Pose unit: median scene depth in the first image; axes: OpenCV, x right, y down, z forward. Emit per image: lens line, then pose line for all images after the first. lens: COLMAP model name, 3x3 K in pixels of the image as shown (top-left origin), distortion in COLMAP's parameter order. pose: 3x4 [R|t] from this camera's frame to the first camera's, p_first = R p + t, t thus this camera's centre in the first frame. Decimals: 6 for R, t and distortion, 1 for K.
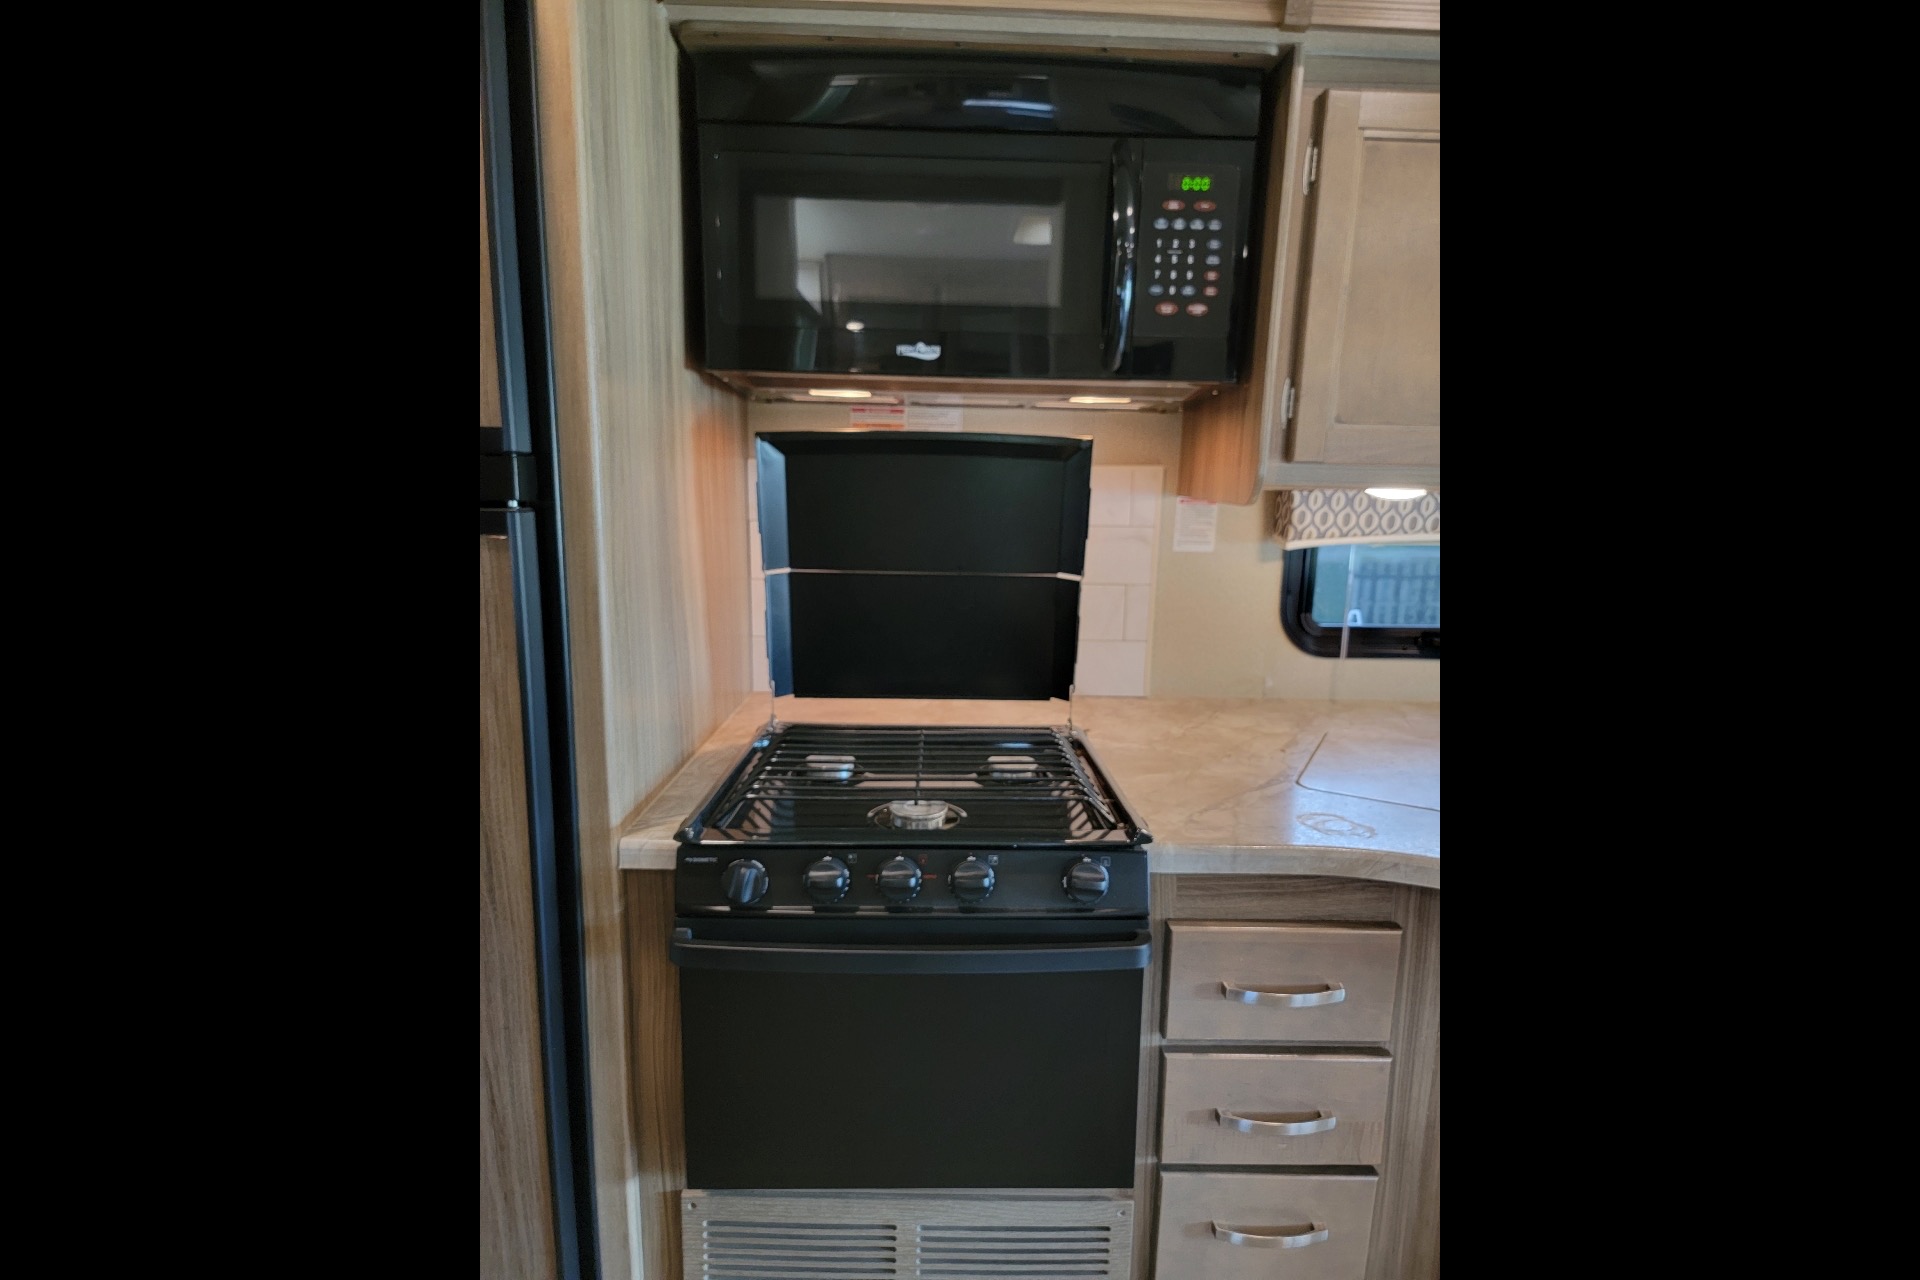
lens RADIAL K [[880.6, 0, 964.7], [0, 880.6, 637.4], [0, 0, 1]] dist [-0.001483, -0.002086]
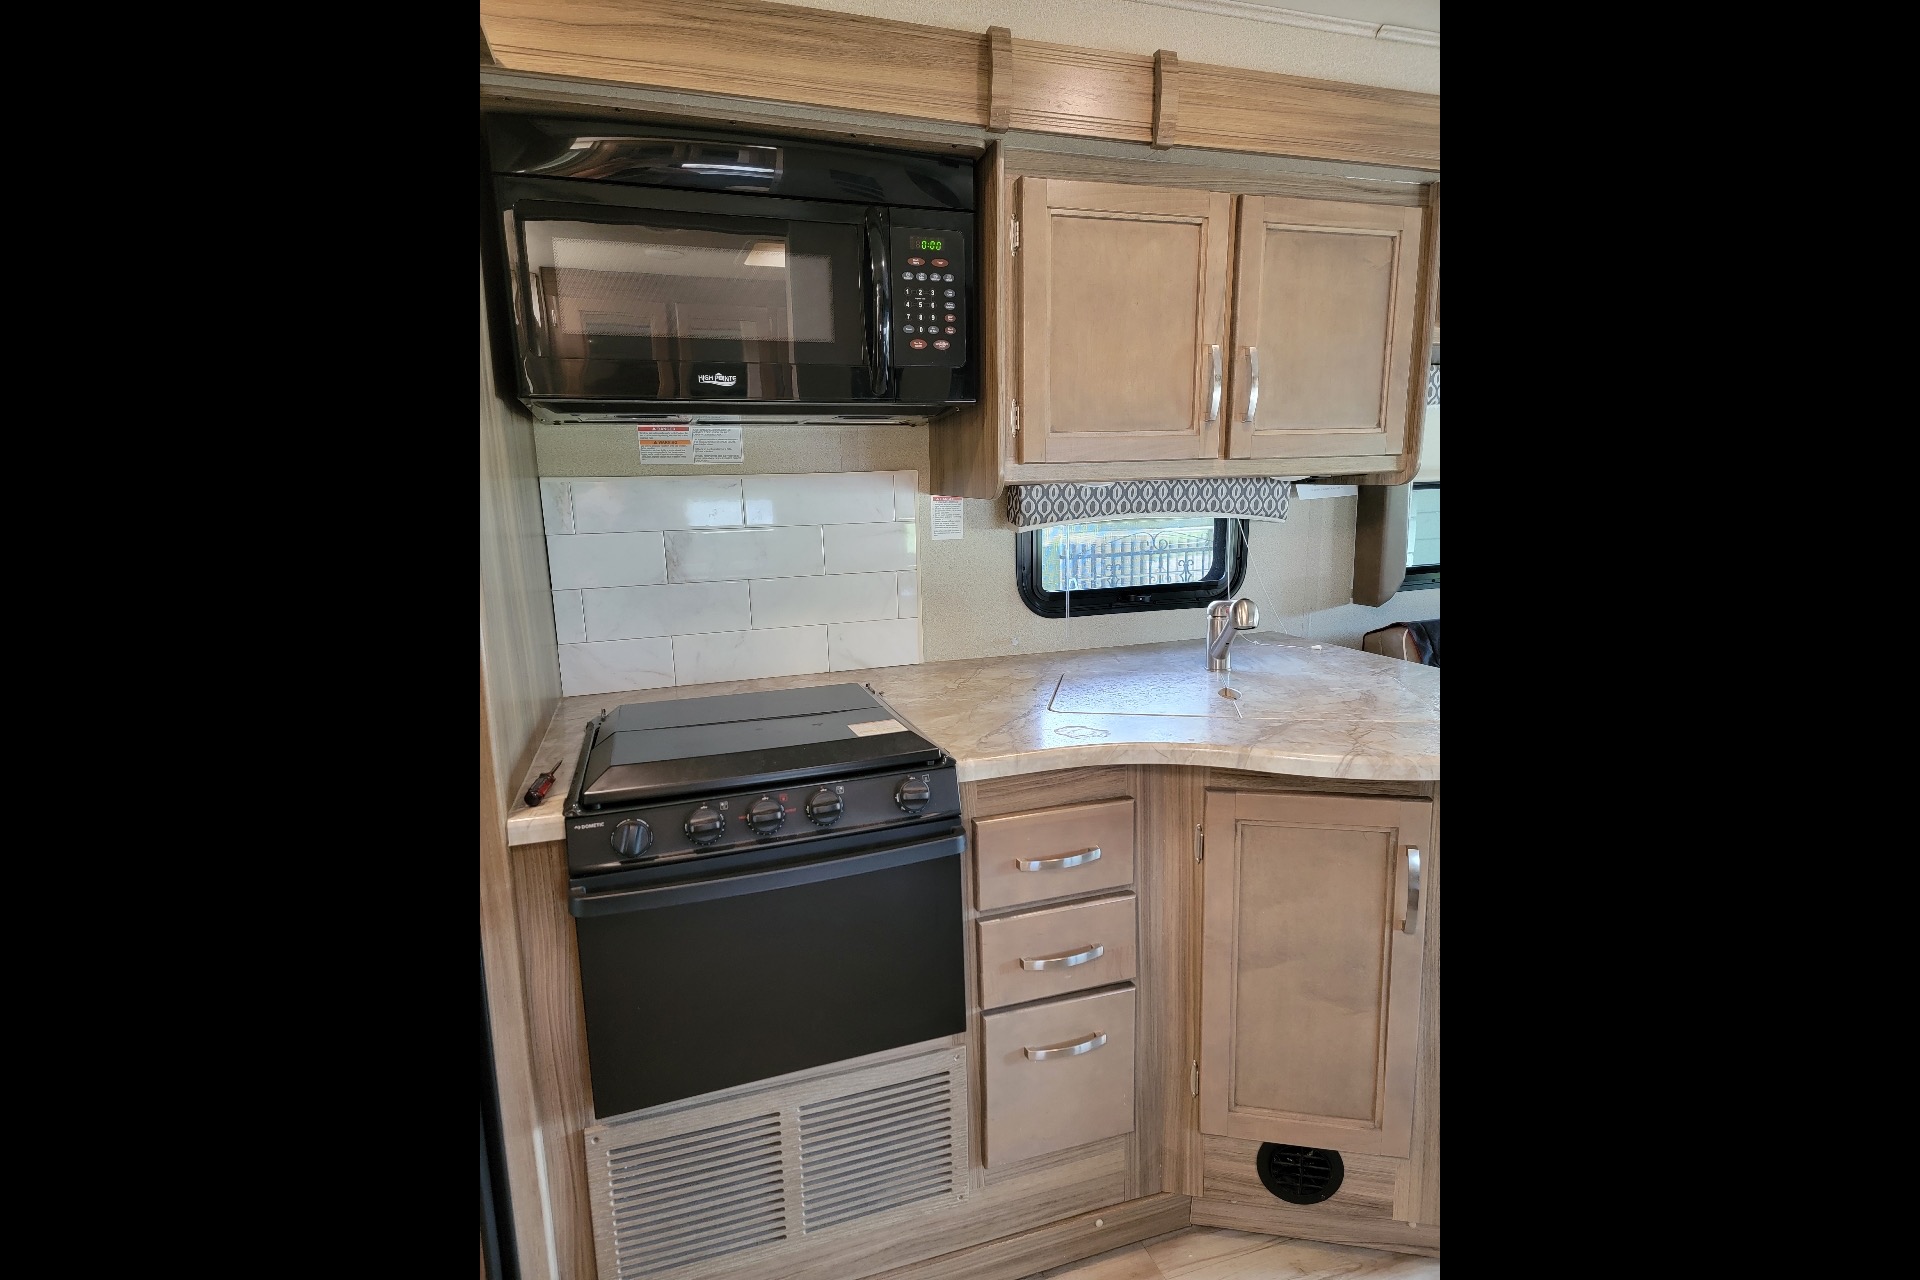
lens RADIAL K [[880.6, 0, 953.2], [0, 880.6, 640.2], [0, 0, 1]] dist [-0.001483, -0.002086]
pose [[0.951052, -0.093764, 0.294462, -0.144490], [0.093567, 0.995503, 0.014790, 0.033058], [-0.294525, 0.013486, 0.955549, -0.222726]]
